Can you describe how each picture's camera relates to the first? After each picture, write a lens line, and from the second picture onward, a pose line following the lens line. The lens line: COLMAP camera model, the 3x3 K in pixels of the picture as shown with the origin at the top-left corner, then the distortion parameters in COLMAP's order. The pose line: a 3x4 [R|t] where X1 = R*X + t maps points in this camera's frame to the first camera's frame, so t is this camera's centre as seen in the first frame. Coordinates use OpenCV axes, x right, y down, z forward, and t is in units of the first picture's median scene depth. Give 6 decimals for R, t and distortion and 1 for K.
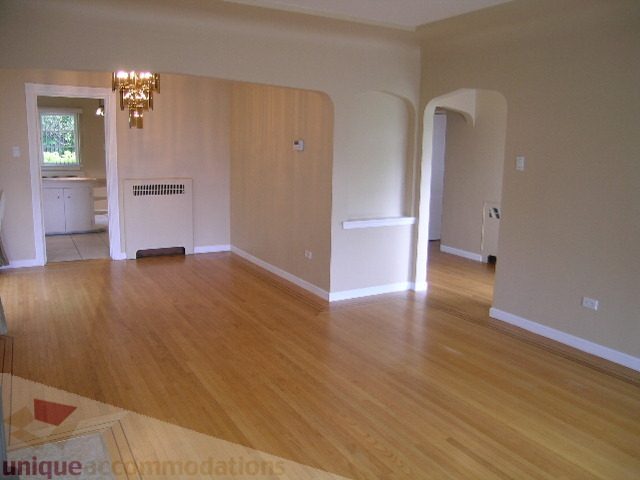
lens RADIAL K [[528.5, 0, 328.6], [0, 528.5, 238.0], [0, 0, 1]] dist [-0.134049, 0.131664]
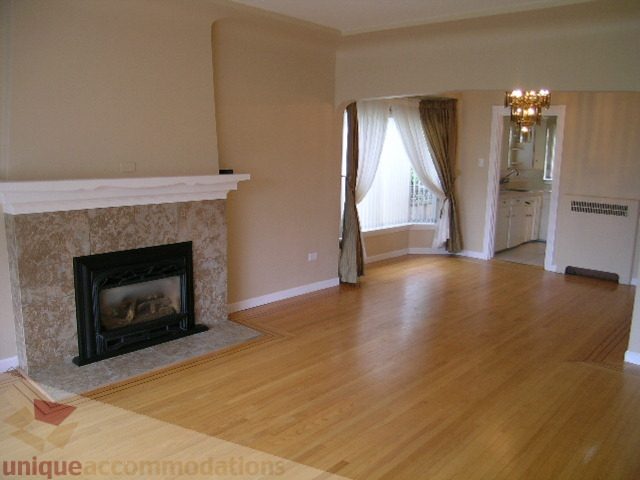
lens RADIAL K [[528.5, 0, 328.6], [0, 528.5, 238.0], [0, 0, 1]] dist [-0.134049, 0.131664]
pose [[0.308109, 0.148351, -0.939713, 0.453512], [-0.188456, 0.977710, 0.092559, -0.037127], [0.932498, 0.148577, 0.329199, 0.264376]]
